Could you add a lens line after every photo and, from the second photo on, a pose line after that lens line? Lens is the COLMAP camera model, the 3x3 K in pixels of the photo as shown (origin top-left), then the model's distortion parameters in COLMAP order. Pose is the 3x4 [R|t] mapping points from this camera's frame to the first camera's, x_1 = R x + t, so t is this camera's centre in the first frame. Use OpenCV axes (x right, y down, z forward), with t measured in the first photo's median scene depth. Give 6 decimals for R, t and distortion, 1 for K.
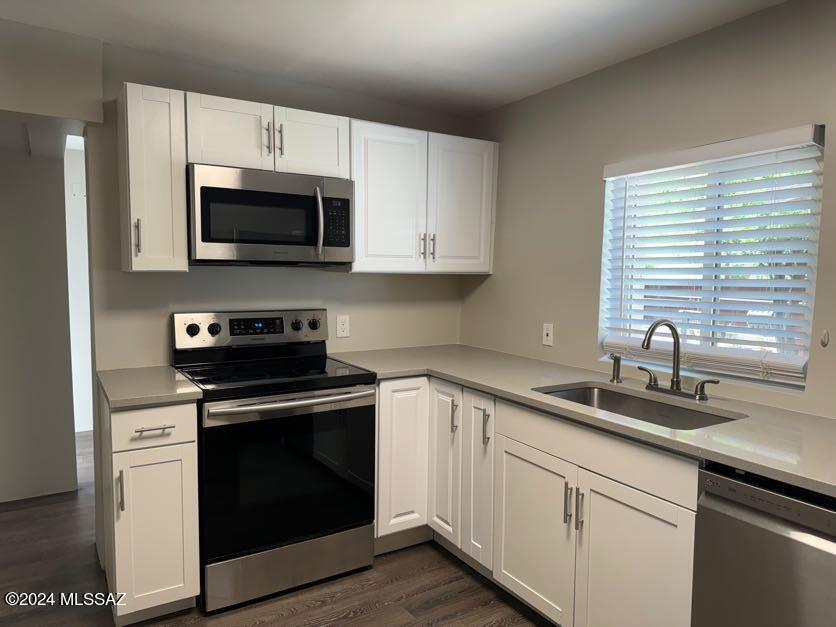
lens RADIAL K [[596.3, 0, 415.0], [0, 596.3, 314.3], [0, 0, 1]] dist [0.038653, -0.066549]
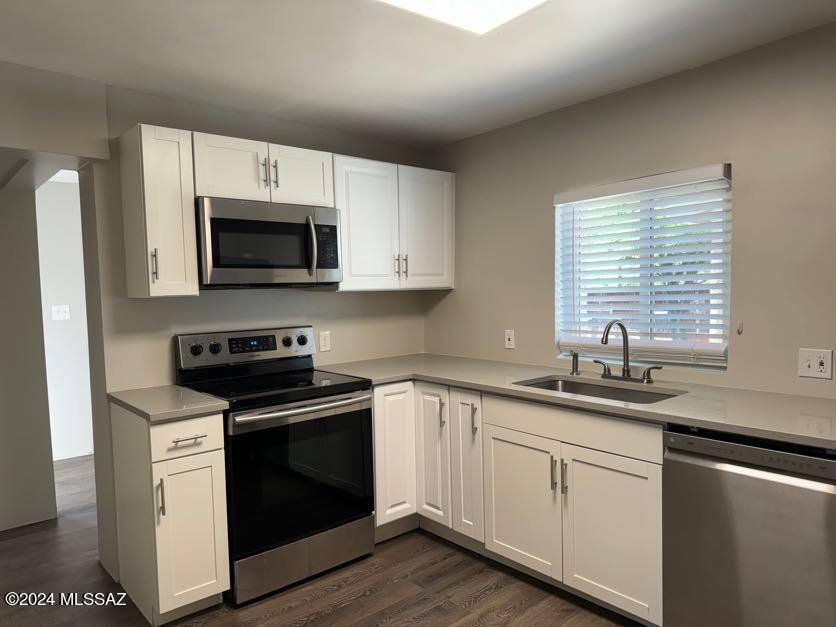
lens RADIAL K [[596.3, 0, 419.0], [0, 596.3, 320.1], [0, 0, 1]] dist [0.038653, -0.066549]
pose [[0.987067, -0.043176, 0.154387, -0.151256], [0.046102, 0.998818, -0.015424, 0.008436], [-0.153538, 0.022342, 0.987890, -0.133261]]
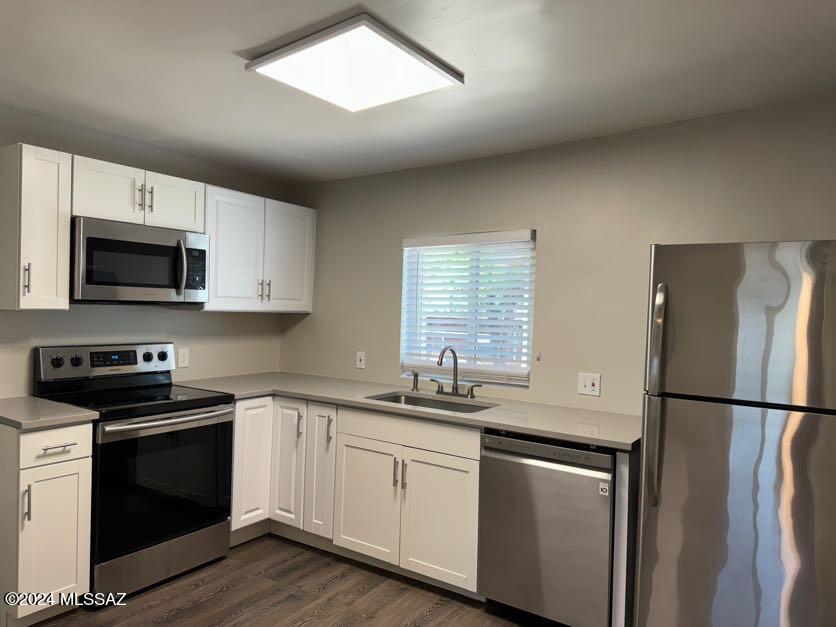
lens RADIAL K [[596.3, 0, 421.4], [0, 596.3, 314.7], [0, 0, 1]] dist [0.038653, -0.066549]
pose [[0.908963, 0.010038, 0.416756, -0.239816], [0.013602, 0.998464, -0.053716, 0.007626], [-0.416655, 0.054494, 0.907430, -0.298235]]
